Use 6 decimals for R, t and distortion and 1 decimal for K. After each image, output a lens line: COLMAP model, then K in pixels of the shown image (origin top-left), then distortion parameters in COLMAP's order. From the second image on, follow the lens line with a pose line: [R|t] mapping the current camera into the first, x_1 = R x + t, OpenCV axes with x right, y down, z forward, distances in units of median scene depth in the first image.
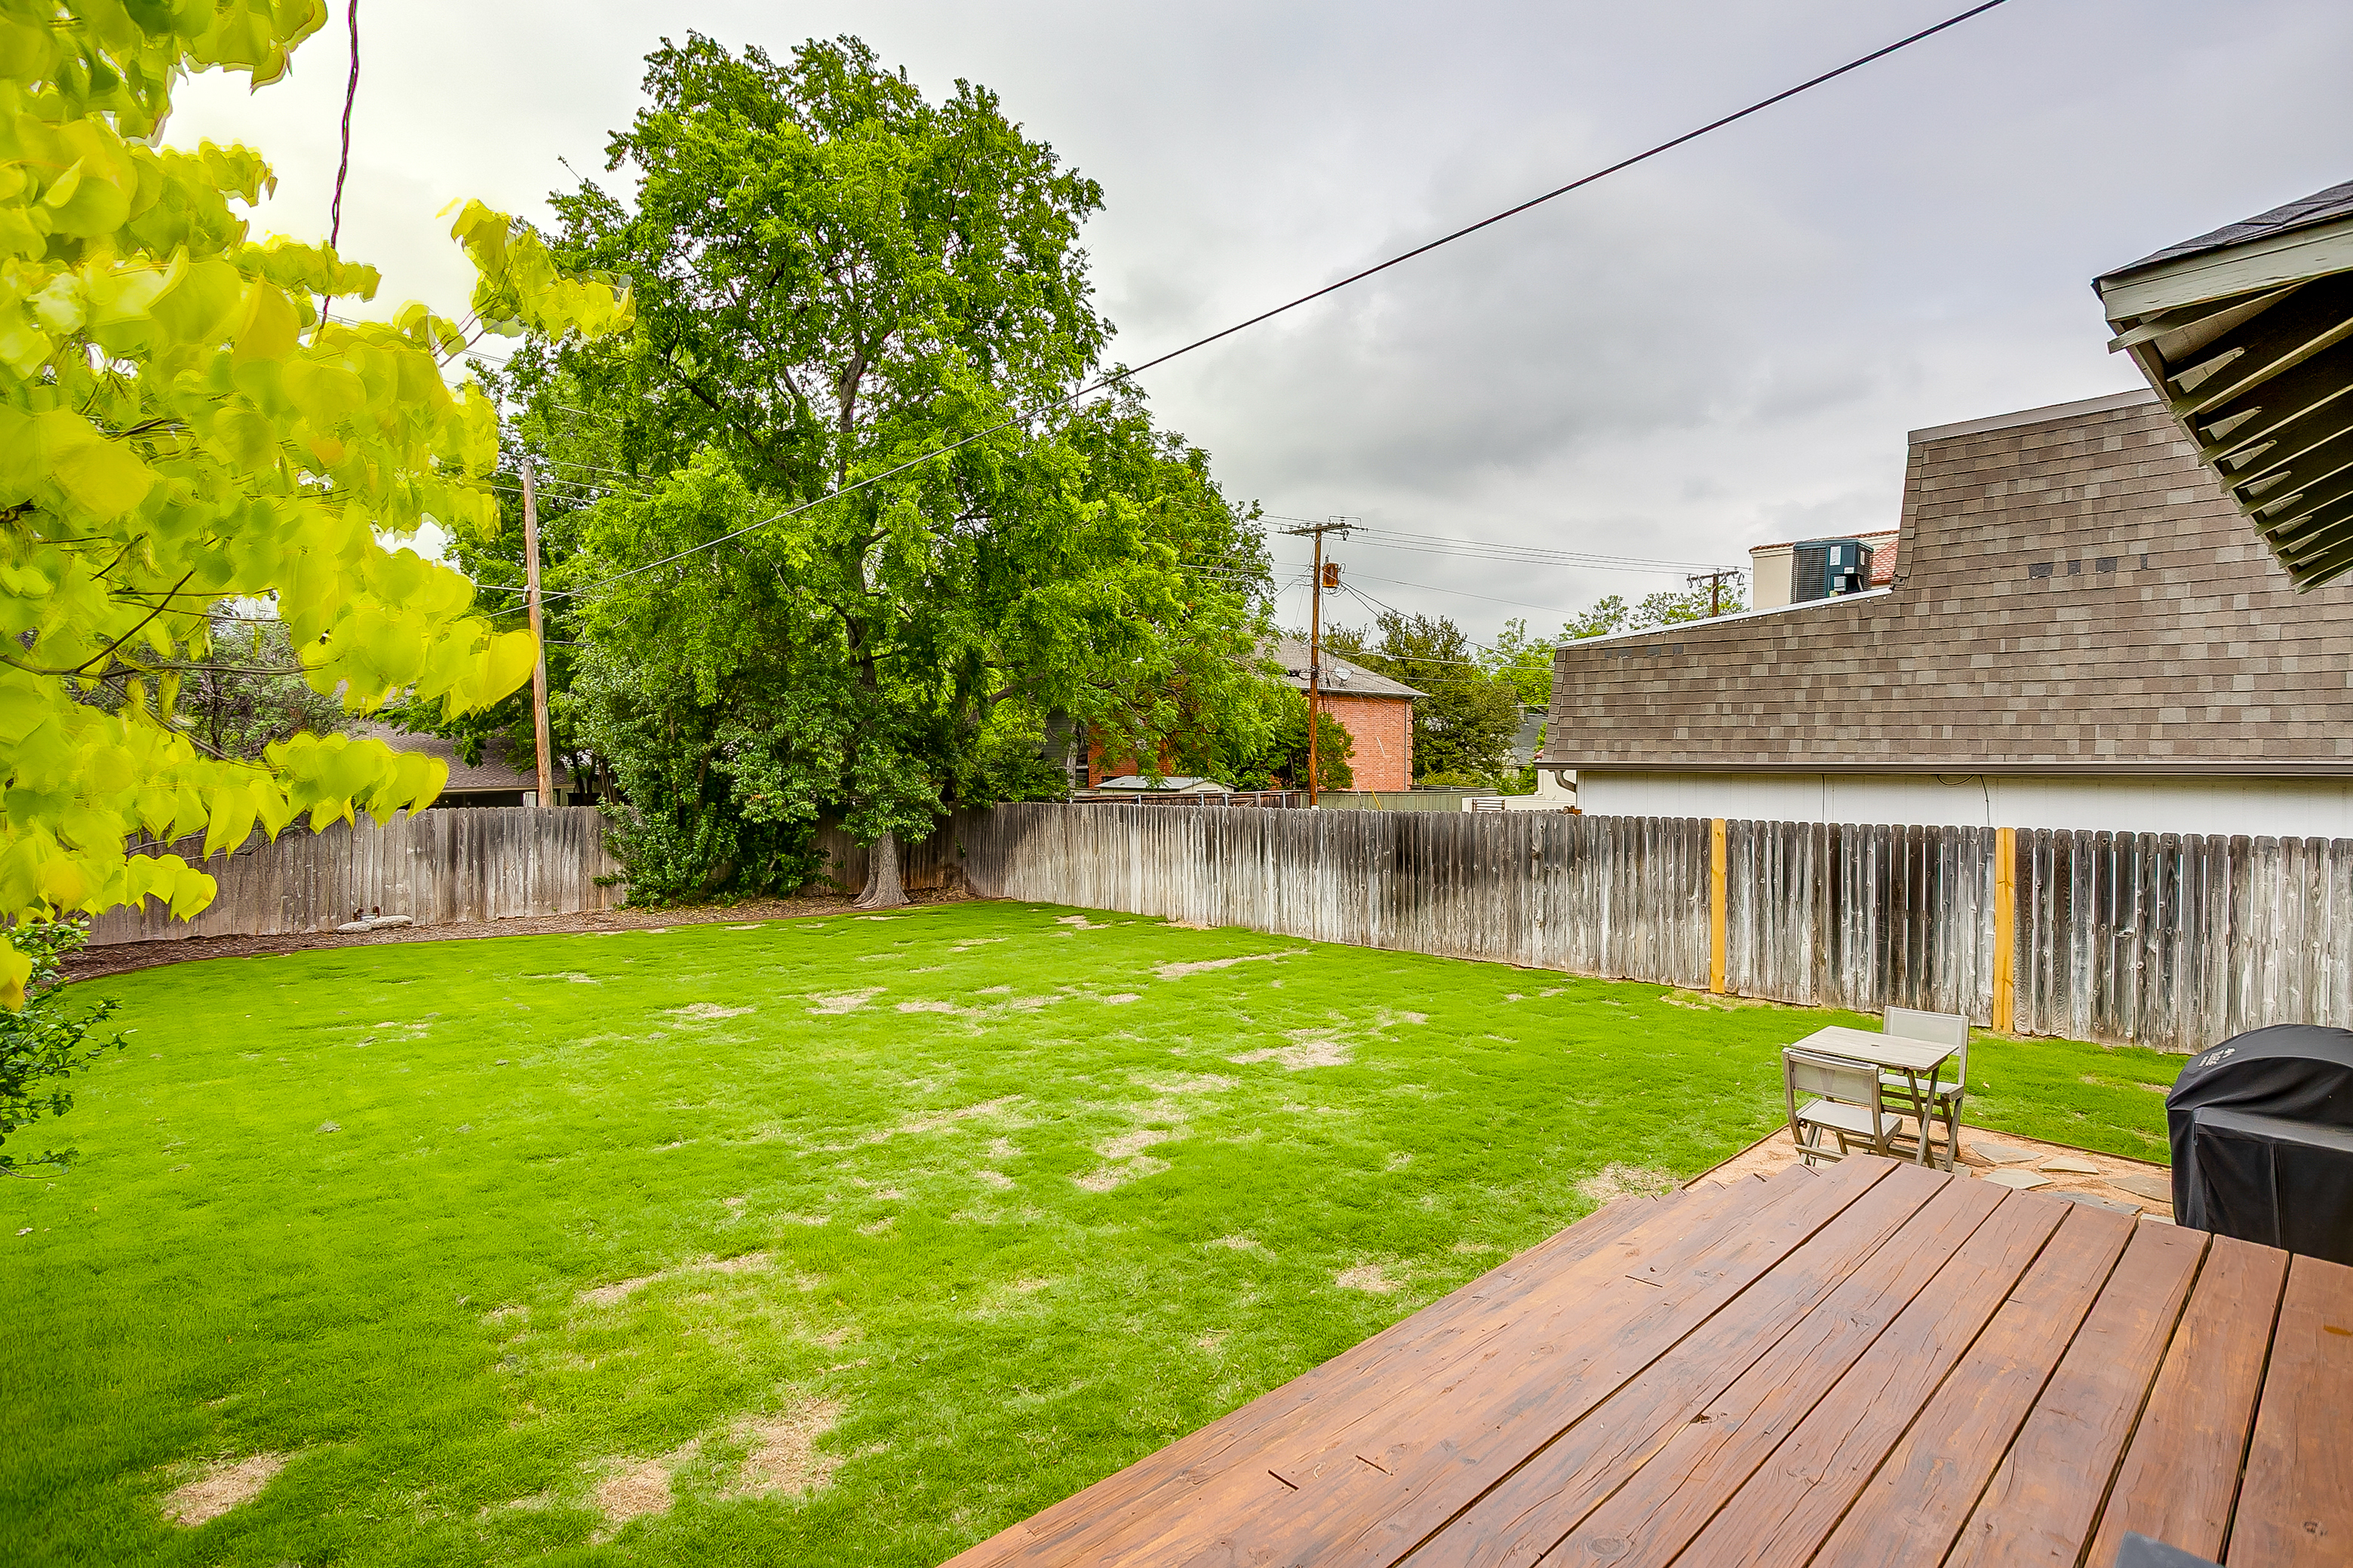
lens RADIAL K [[1134.2, 0, 1165.4], [0, 1134.2, 742.2], [0, 0, 1]] dist [-0.054403, 0.027082]
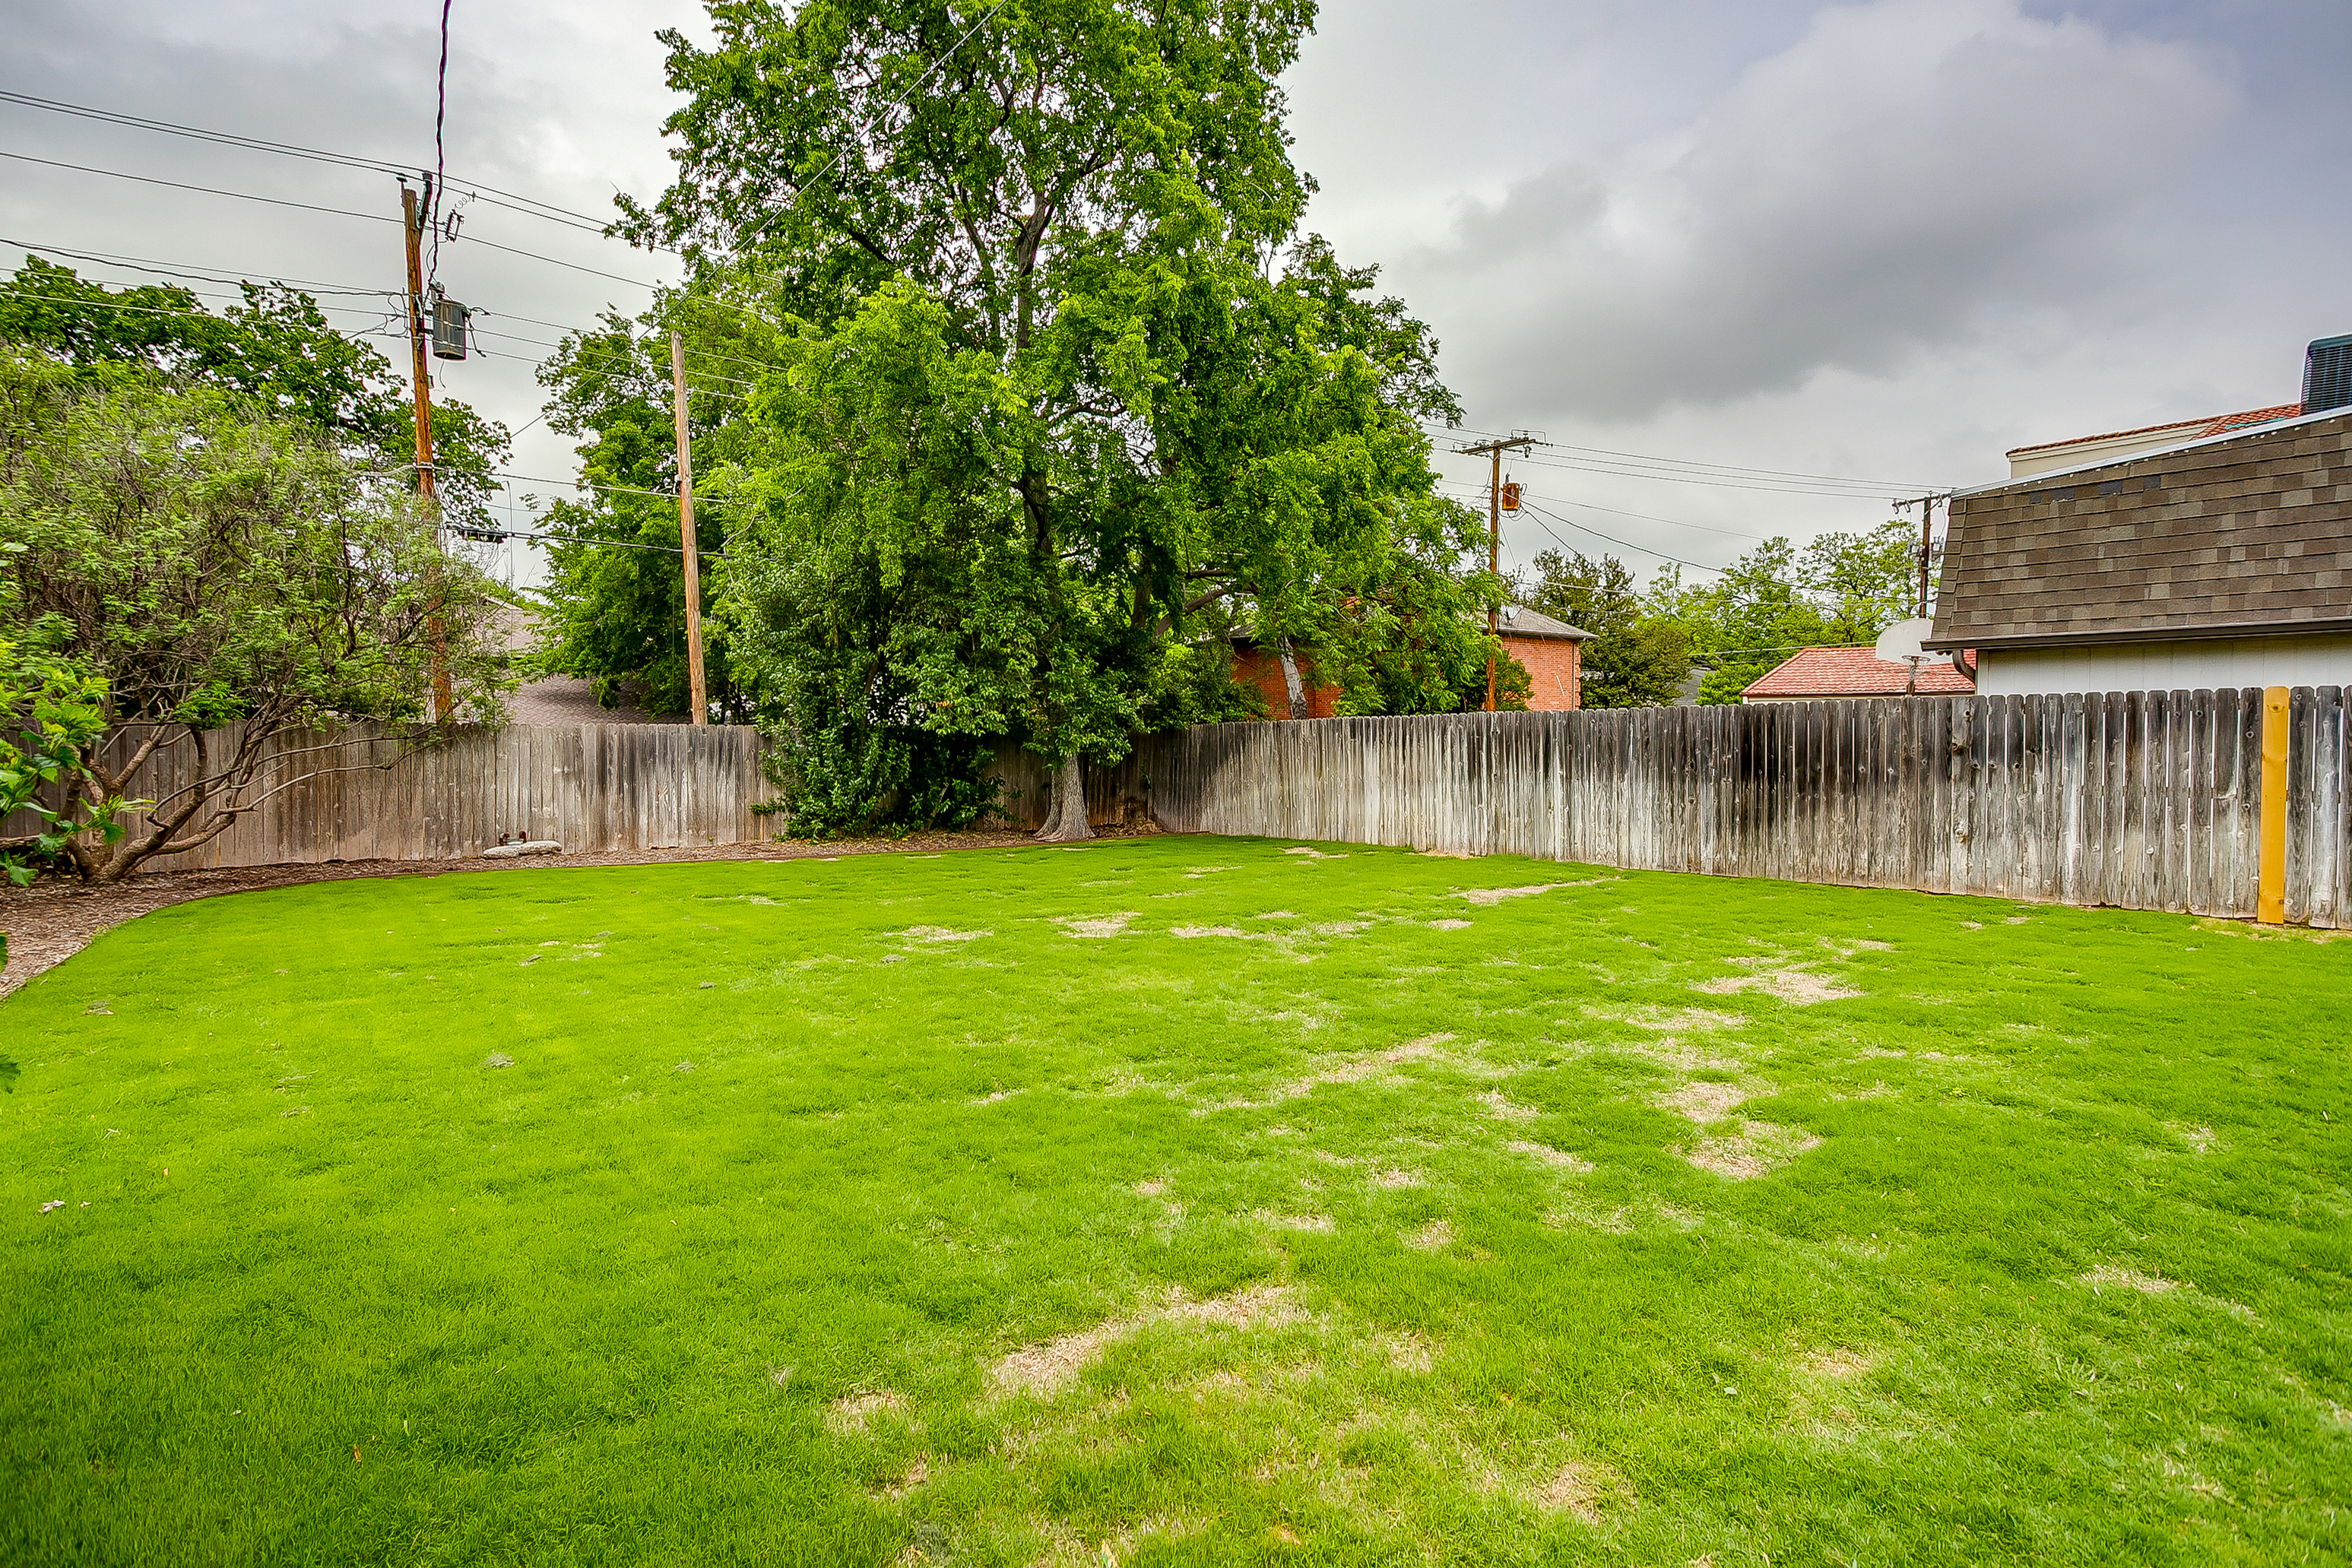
lens RADIAL K [[1147.5, 0, 1174.7], [0, 1147.5, 740.3], [0, 0, 1]] dist [-0.062389, 0.033539]
pose [[0.996694, -0.002487, -0.081209, -0.144196], [0.004614, 0.999651, 0.026016, 0.068613], [0.081116, -0.026304, 0.996358, 0.176851]]
